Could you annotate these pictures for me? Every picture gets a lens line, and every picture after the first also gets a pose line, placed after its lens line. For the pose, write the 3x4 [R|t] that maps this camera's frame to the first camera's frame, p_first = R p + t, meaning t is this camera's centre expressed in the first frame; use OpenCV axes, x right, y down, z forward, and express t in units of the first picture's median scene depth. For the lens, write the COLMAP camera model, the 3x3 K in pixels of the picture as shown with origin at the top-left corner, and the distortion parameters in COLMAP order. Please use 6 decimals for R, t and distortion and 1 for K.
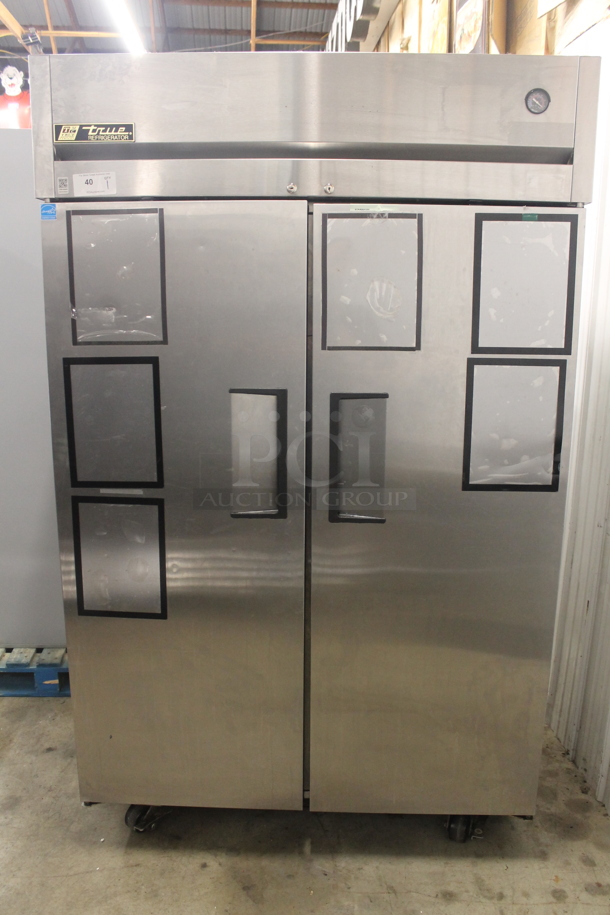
lens RADIAL K [[778.2, 0, 305.0], [0, 778.2, 457.5], [0, 0, 1]] dist [-0.212011, 0.229383]
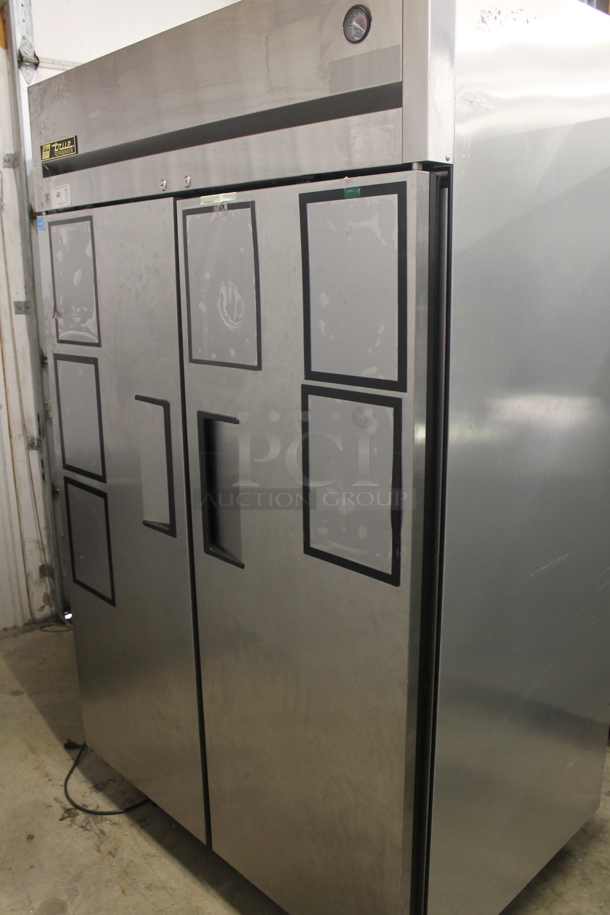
lens RADIAL K [[778.2, 0, 305.0], [0, 778.2, 457.5], [0, 0, 1]] dist [-0.212011, 0.229383]
pose [[0.727050, 0.151572, -0.669644, 0.752236], [-0.131289, 0.988022, 0.081092, -0.122464], [0.673915, 0.028959, 0.738241, 0.439871]]
